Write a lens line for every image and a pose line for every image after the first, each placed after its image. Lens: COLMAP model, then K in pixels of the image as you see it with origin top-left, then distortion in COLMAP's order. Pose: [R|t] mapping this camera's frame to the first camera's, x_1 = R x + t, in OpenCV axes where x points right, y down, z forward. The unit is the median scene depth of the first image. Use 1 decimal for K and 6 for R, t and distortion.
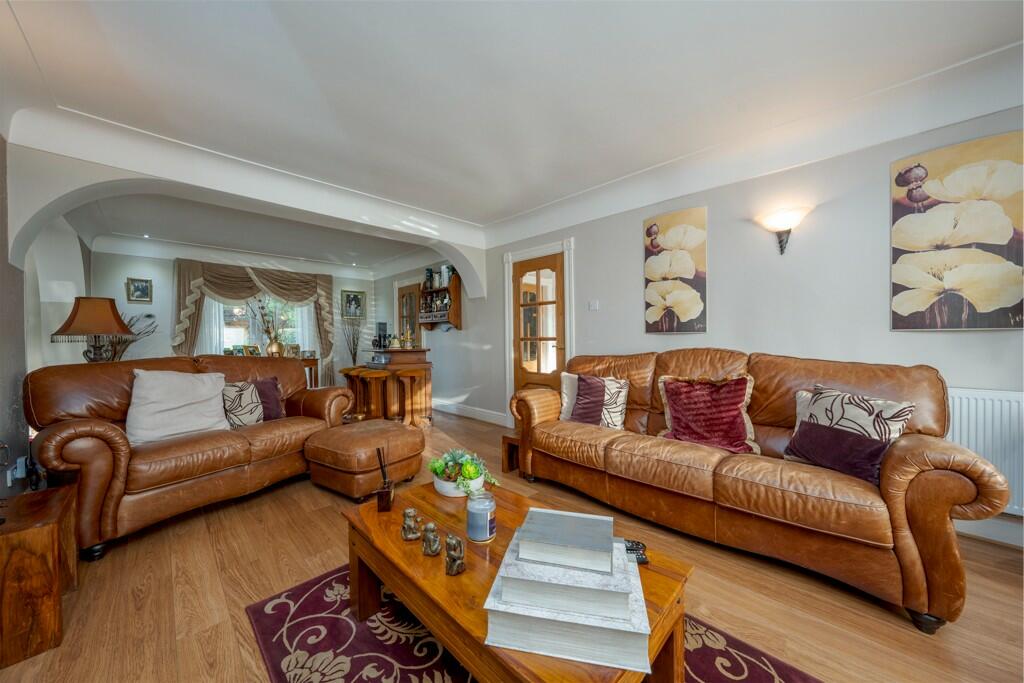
lens RADIAL K [[362.6, 0, 526.8], [0, 362.6, 339.5], [0, 0, 1]] dist [-0.023491, 0.005231]
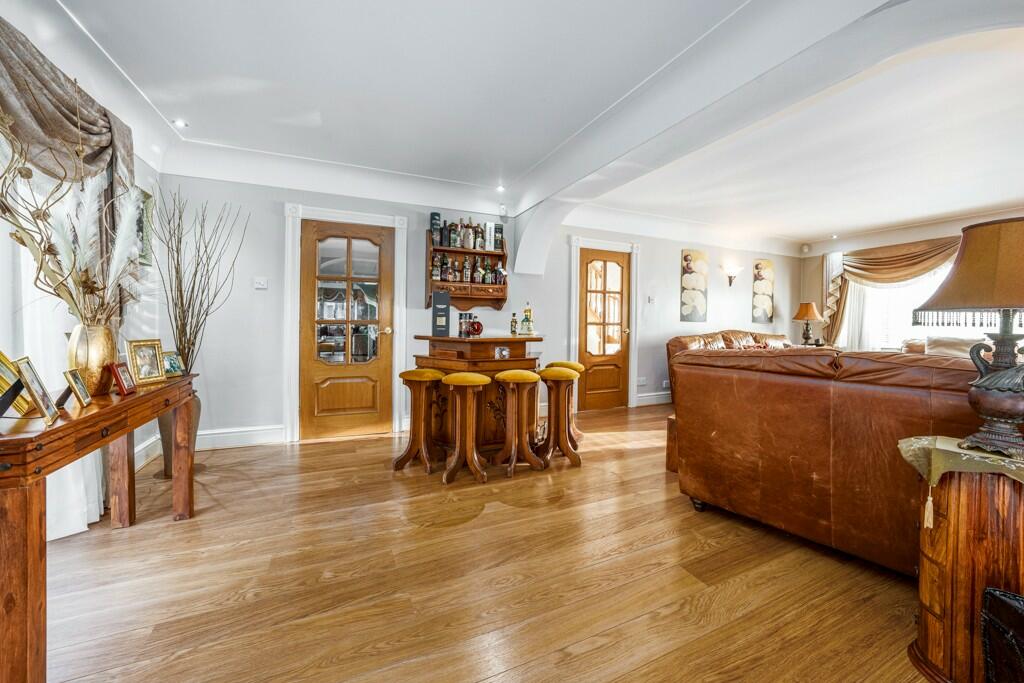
lens RADIAL K [[362.6, 0, 526.8], [0, 362.6, 339.5], [0, 0, 1]] dist [-0.023491, 0.005231]
pose [[0.374699, 0.001532, 0.927145, -1.190204], [0.013194, 0.999889, -0.006985, 0.055011], [-0.927053, 0.014851, 0.374637, 0.891972]]
